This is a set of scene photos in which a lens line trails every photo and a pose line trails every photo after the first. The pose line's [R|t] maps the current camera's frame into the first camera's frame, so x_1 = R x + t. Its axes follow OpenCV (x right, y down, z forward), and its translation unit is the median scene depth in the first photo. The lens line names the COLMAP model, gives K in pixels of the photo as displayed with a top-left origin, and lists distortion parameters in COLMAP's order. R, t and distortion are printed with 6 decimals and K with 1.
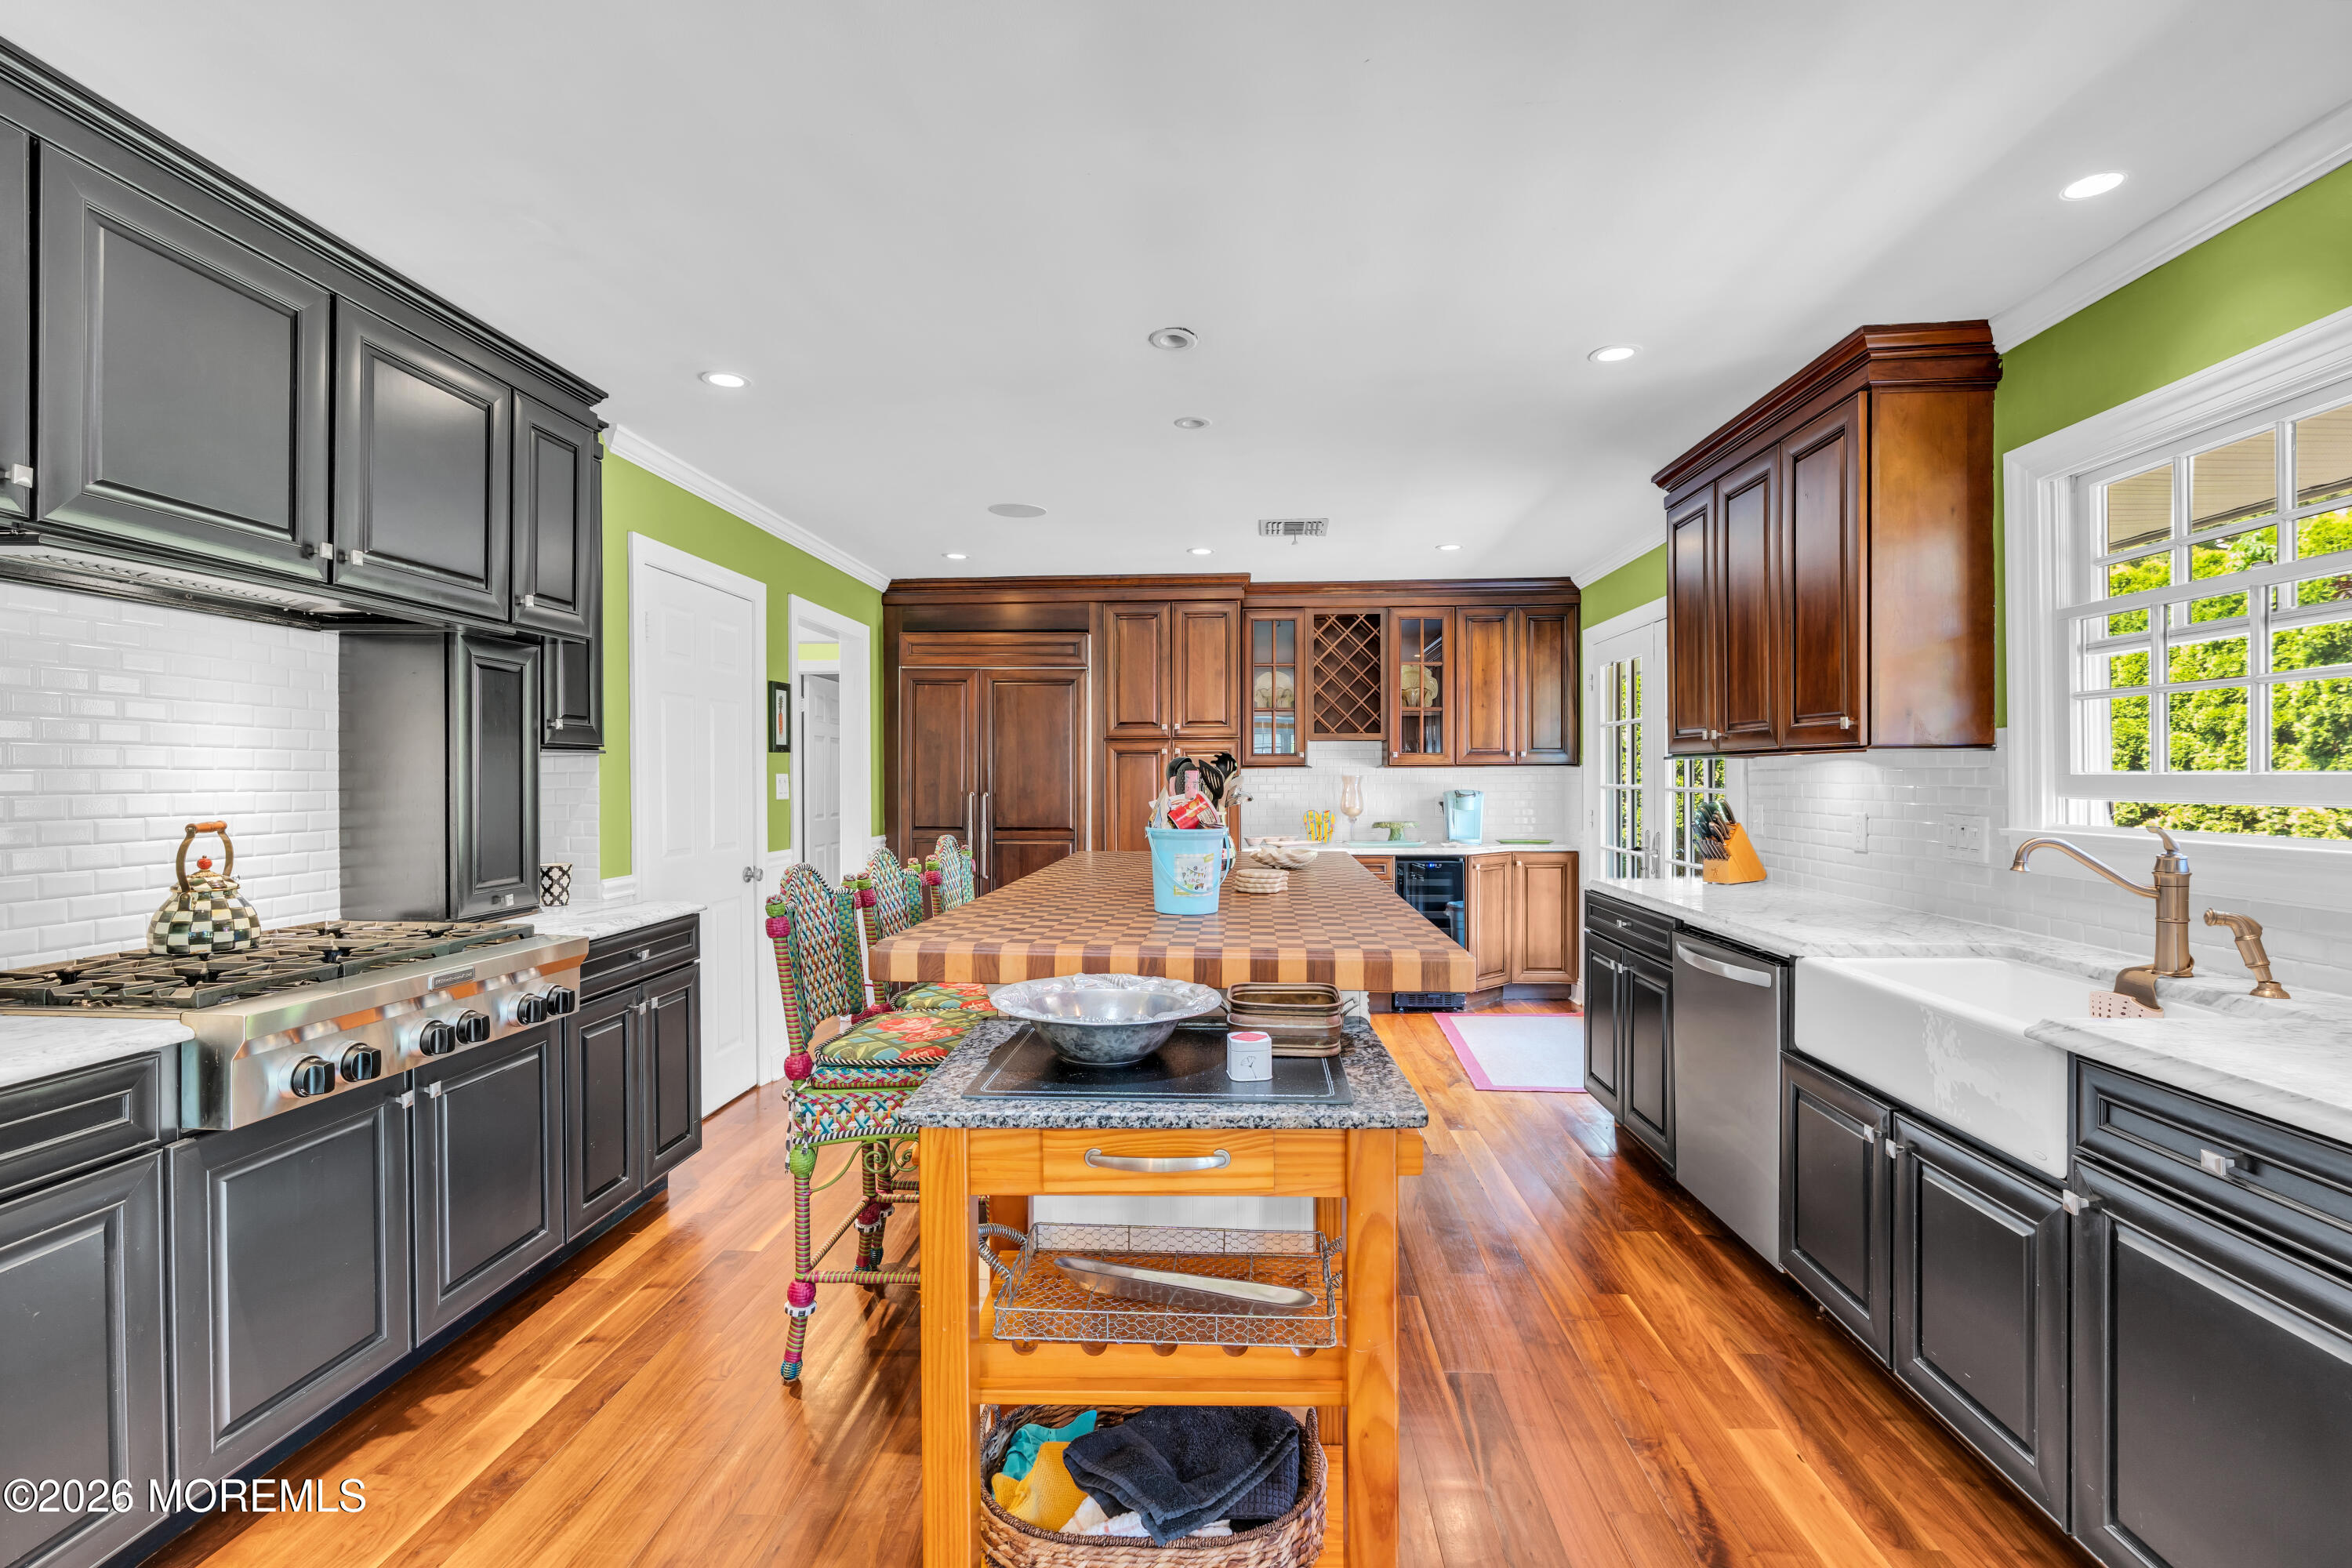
lens RADIAL K [[1067.8, 0, 1185.4], [0, 1067.8, 787.4], [0, 0, 1]] dist [-0.011502, 0.002763]
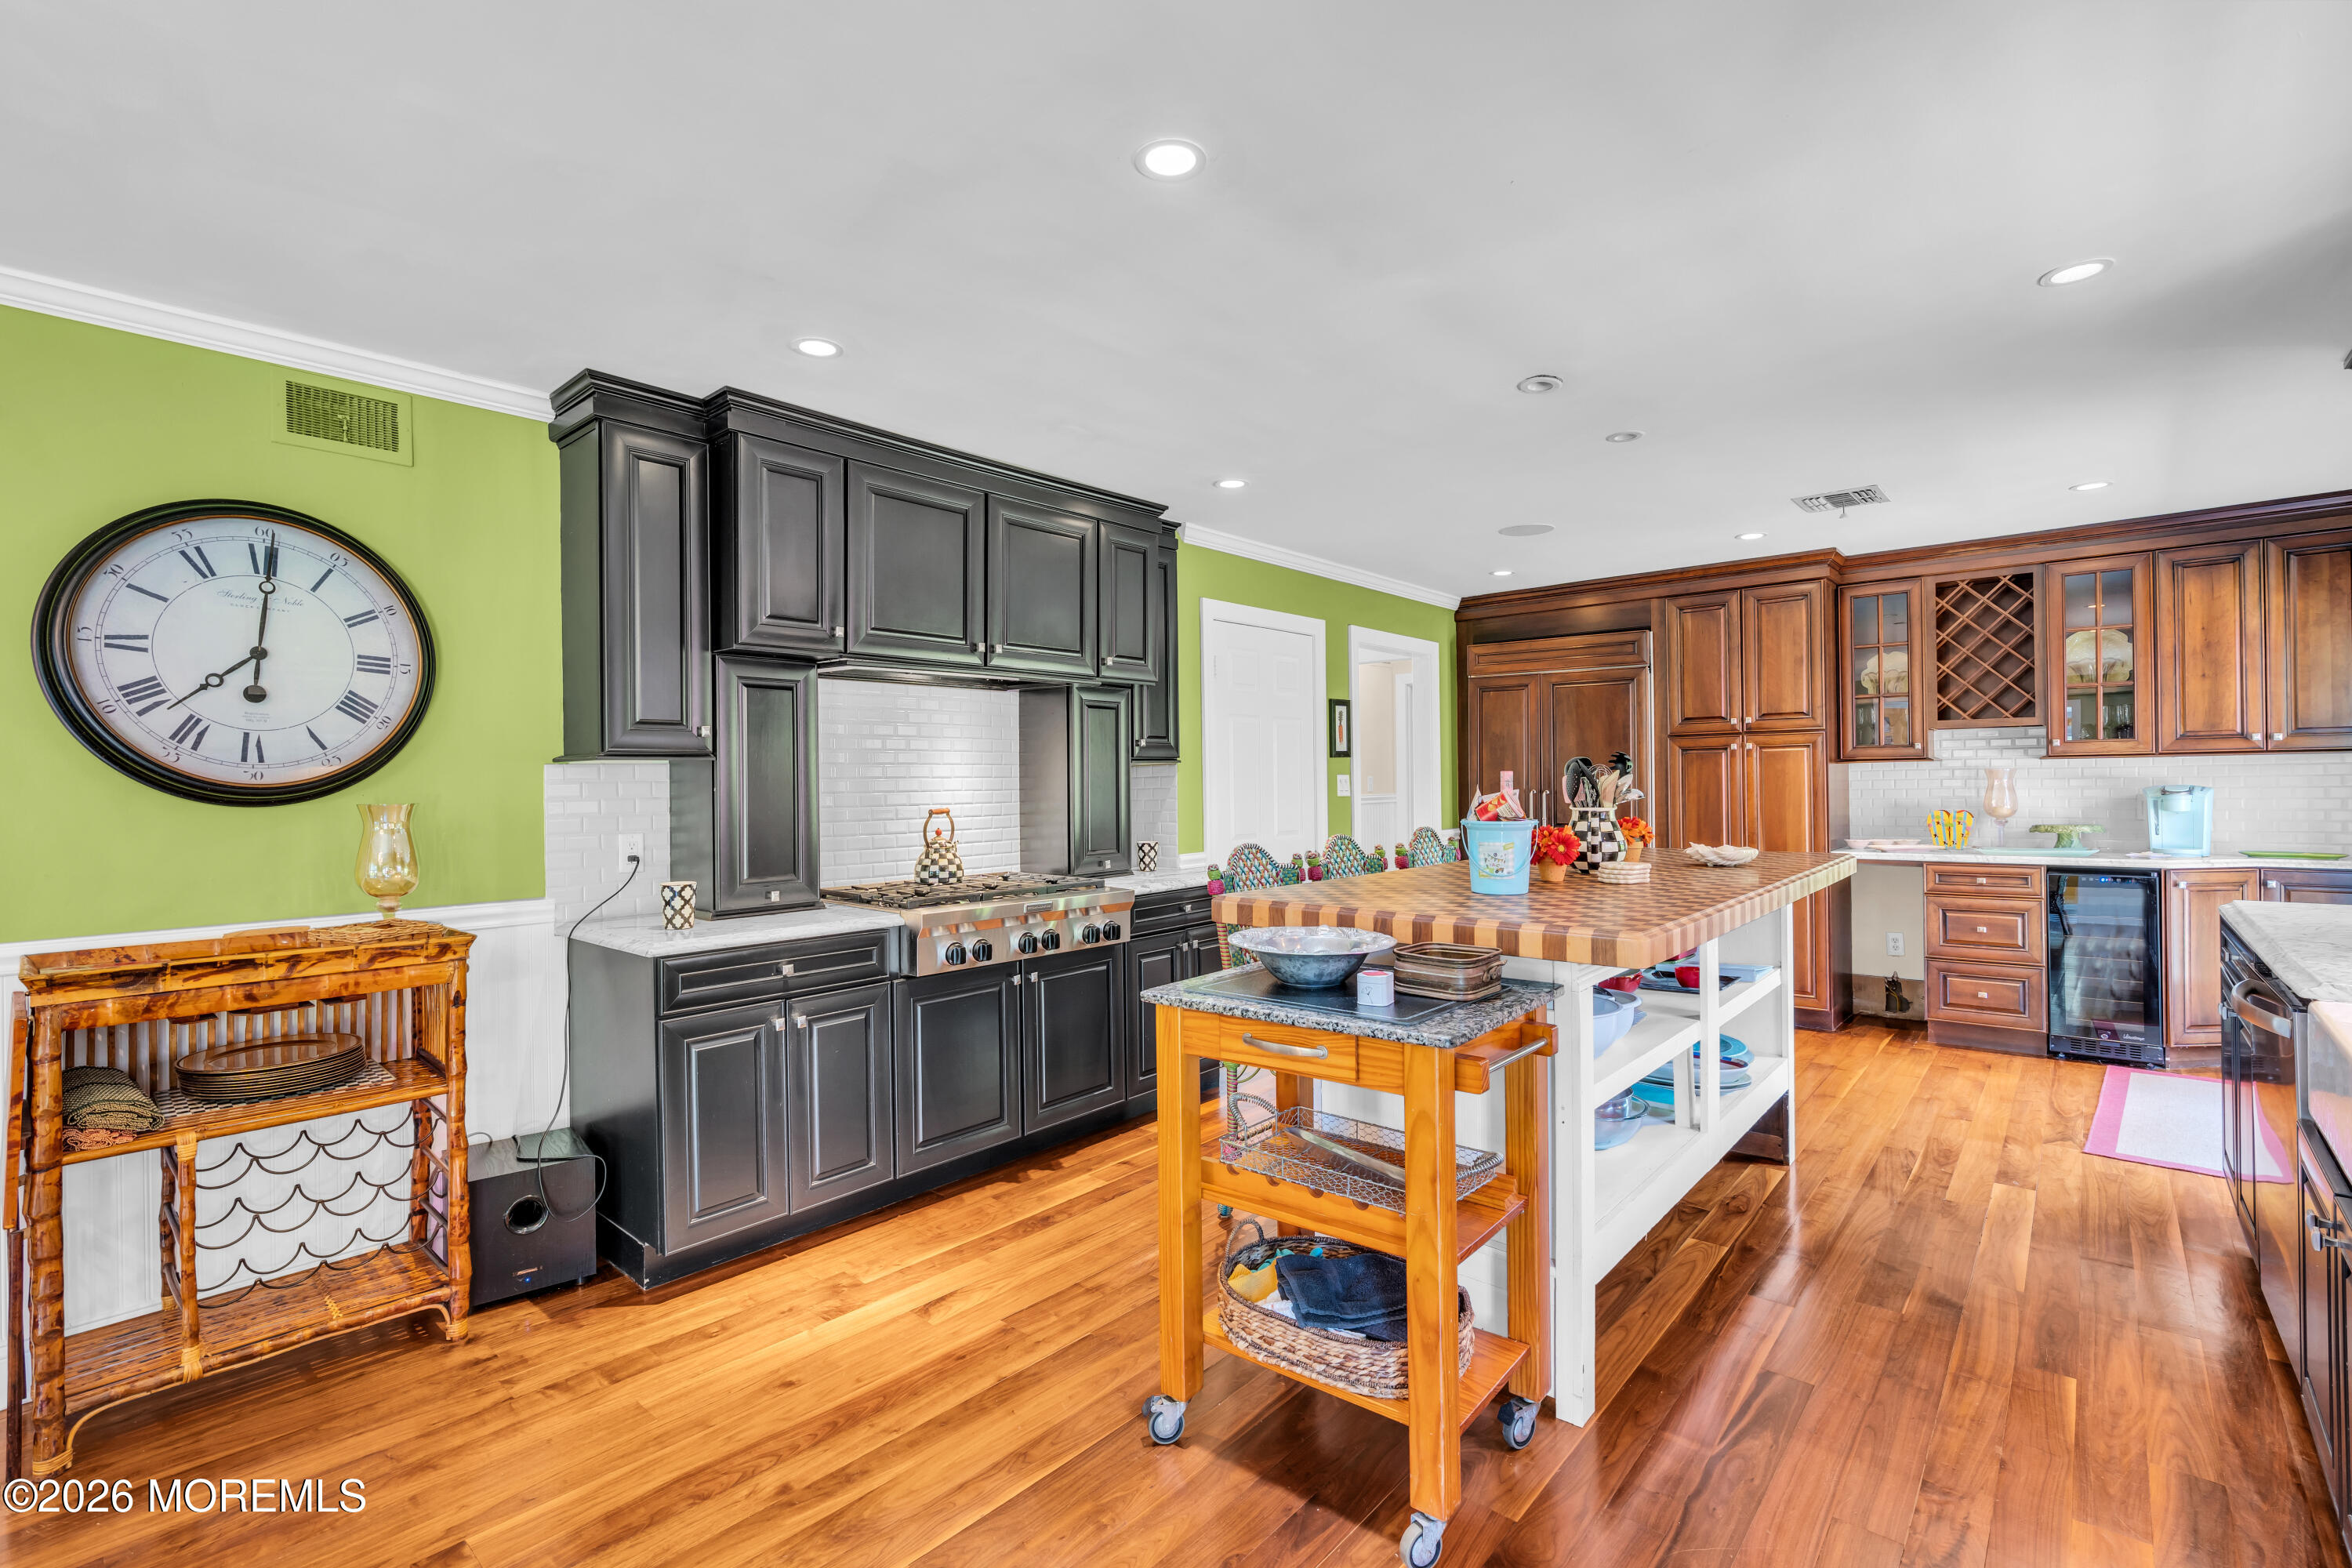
lens RADIAL K [[1067.8, 0, 1177.5], [0, 1067.8, 777.5], [0, 0, 1]] dist [-0.011502, 0.002763]
pose [[0.788568, -0.008797, -0.614884, 0.332494], [0.004474, 0.999953, -0.008568, -0.000990], [0.614931, 0.004005, 0.788571, -0.099777]]
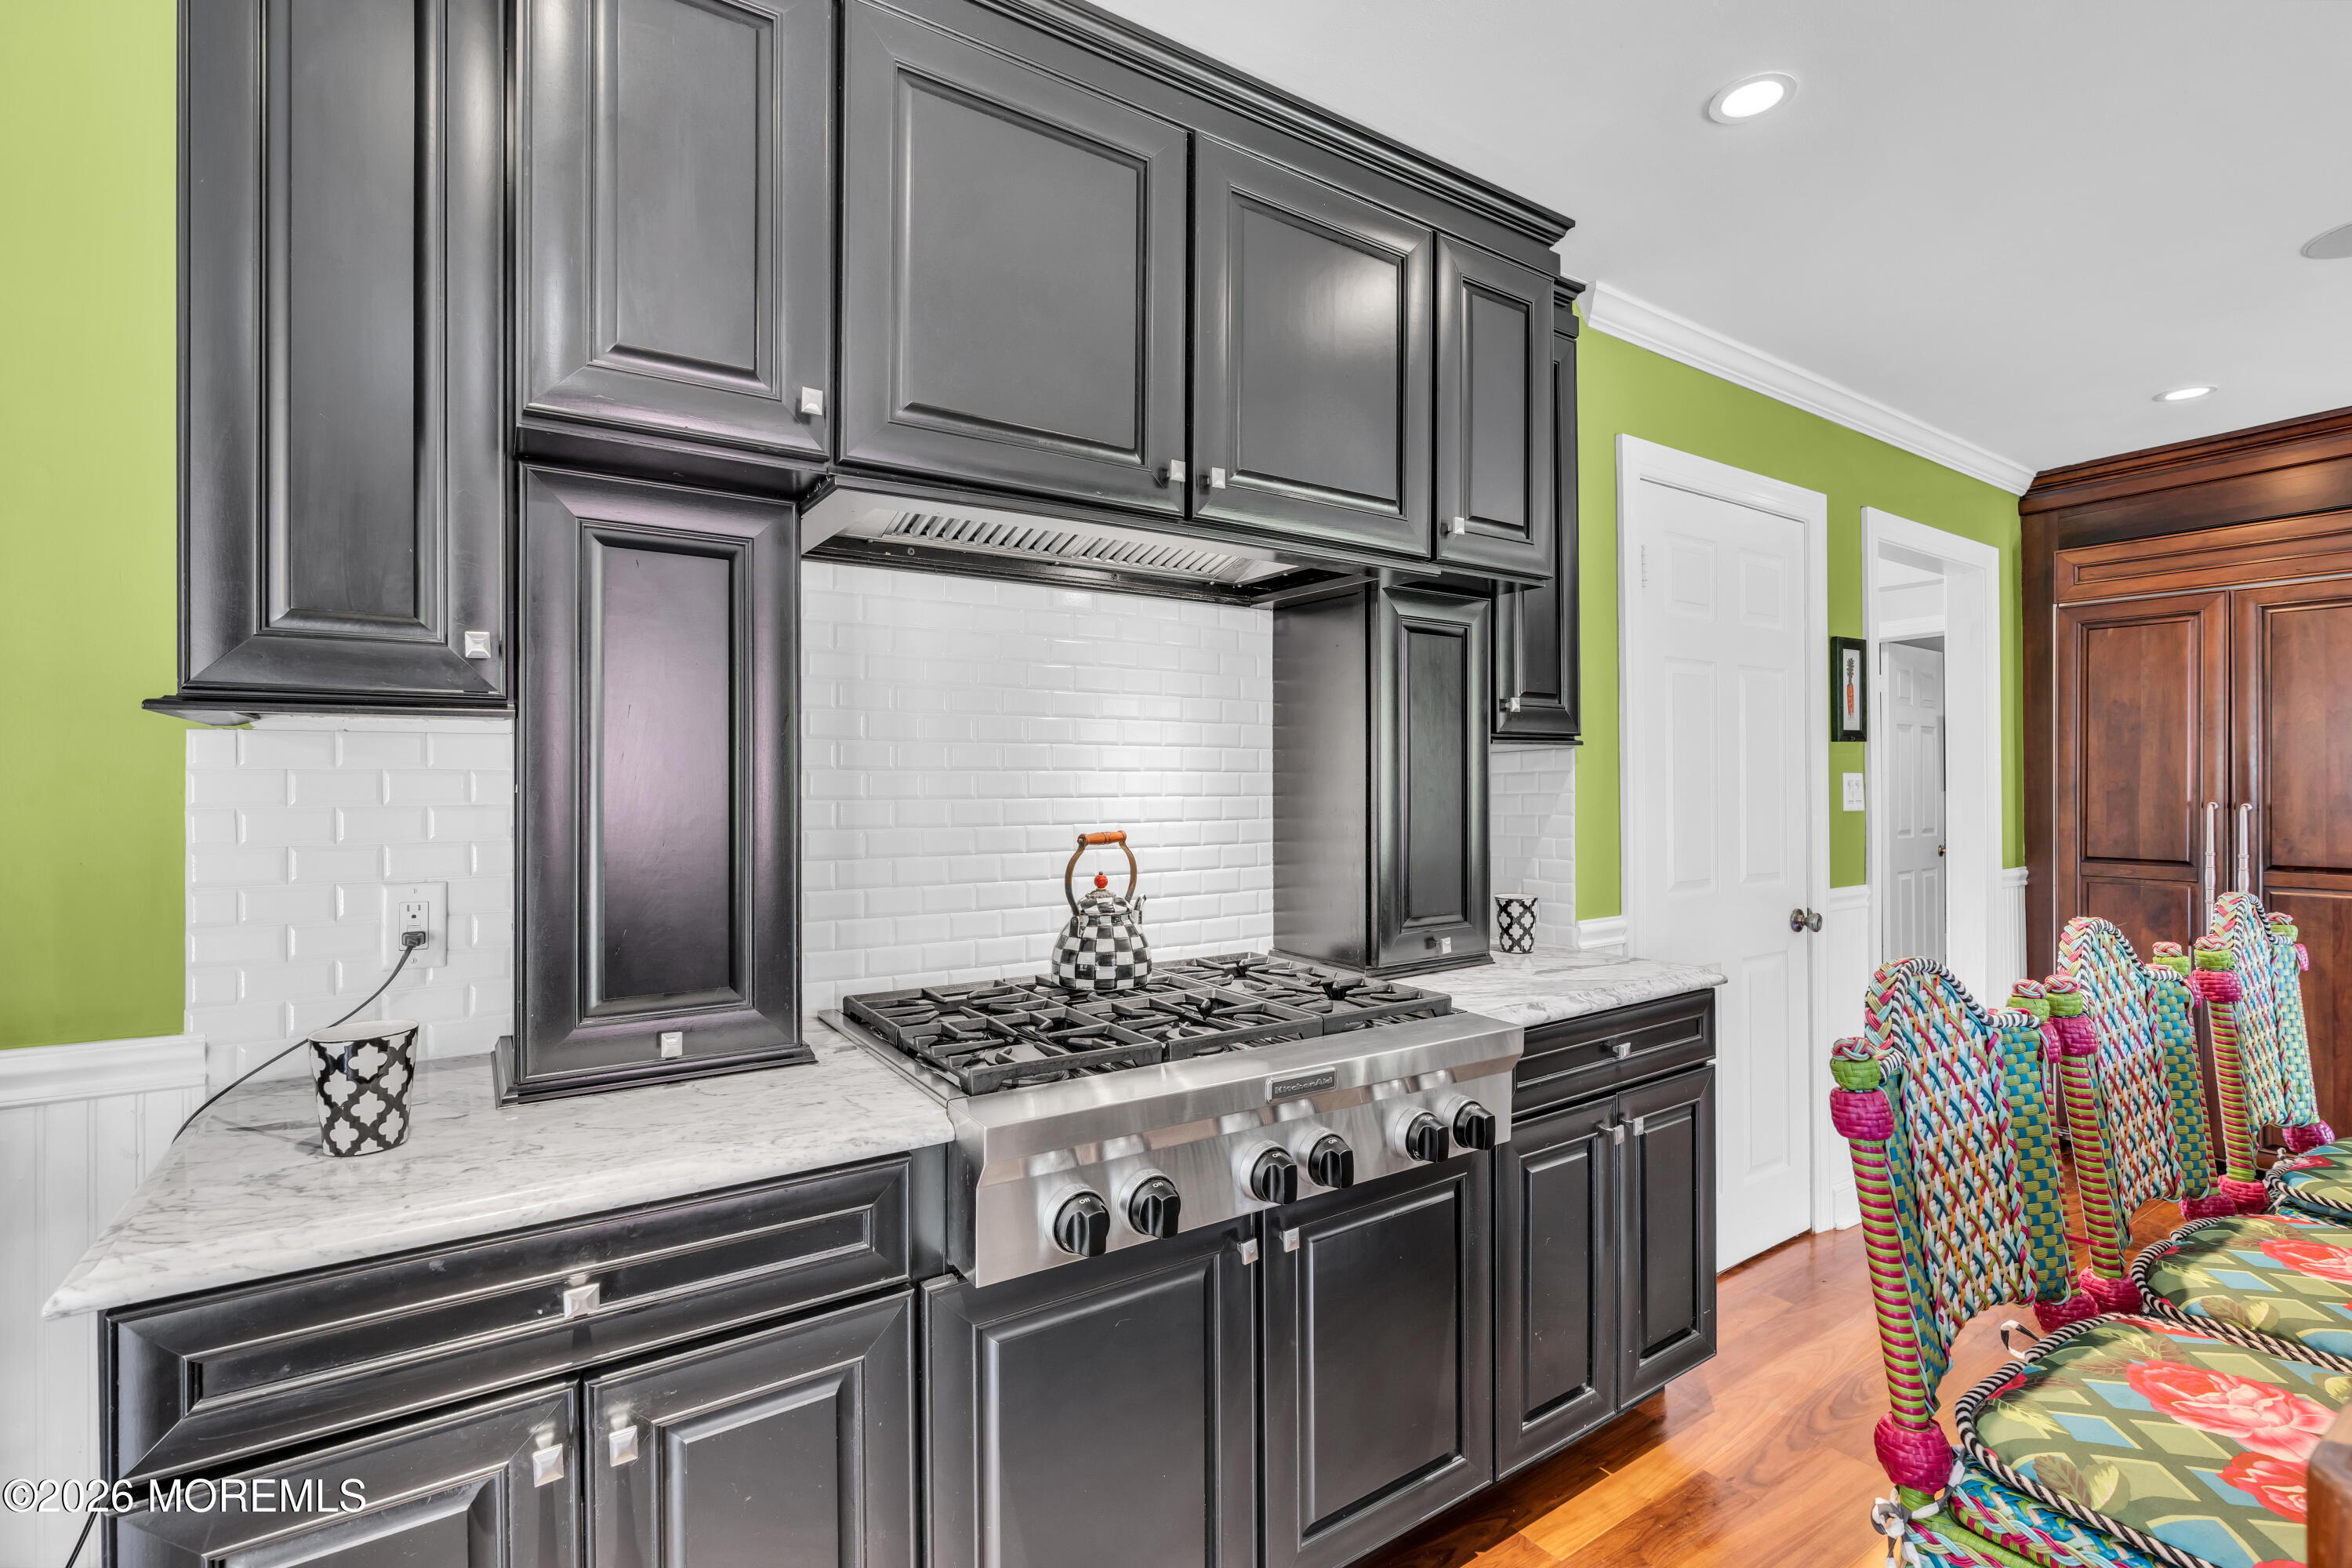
lens RADIAL K [[1067.8, 0, 1168.9], [0, 1067.8, 786.9], [0, 0, 1]] dist [-0.011502, 0.002763]
pose [[0.599911, -0.002570, -0.800063, -0.154281], [-0.002718, 0.999983, -0.005250, 0.000837], [0.800062, 0.005324, 0.599894, 0.387278]]
